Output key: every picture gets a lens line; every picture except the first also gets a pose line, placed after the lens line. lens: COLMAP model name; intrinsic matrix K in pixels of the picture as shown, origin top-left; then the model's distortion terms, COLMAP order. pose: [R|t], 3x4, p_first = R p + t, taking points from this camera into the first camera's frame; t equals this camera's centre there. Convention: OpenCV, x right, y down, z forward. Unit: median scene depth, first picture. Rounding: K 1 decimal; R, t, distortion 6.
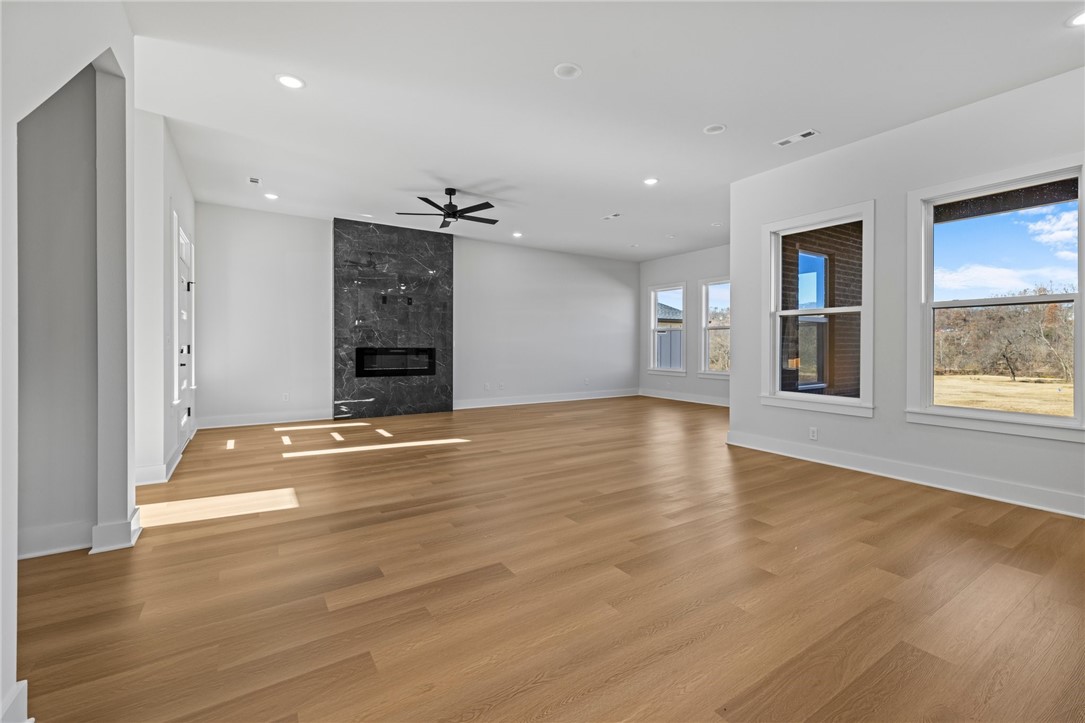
lens RADIAL K [[468.2, 0, 553.3], [0, 468.2, 345.5], [0, 0, 1]] dist [0.001269, -0.000106]
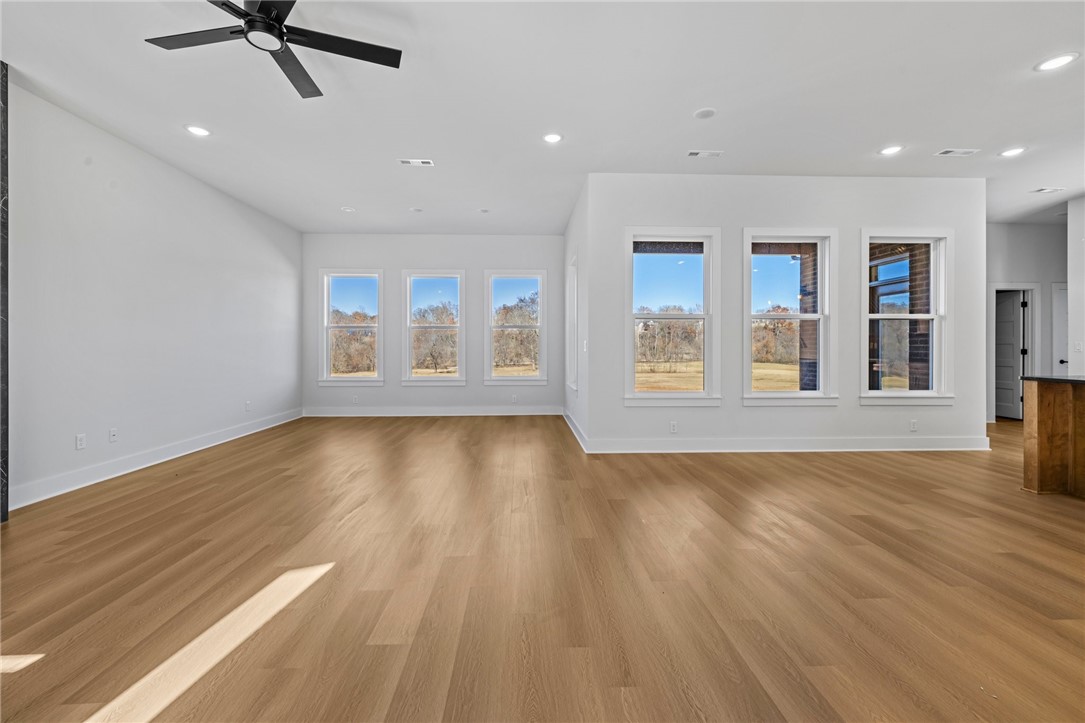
lens RADIAL K [[468.2, 0, 538.9], [0, 468.2, 345.0], [0, 0, 1]] dist [0.001269, -0.000106]
pose [[0.527340, -0.001201, 0.849653, -0.268204], [0.005413, 0.999983, -0.001946, -0.001727], [-0.849637, 0.005625, 0.527338, 0.346635]]
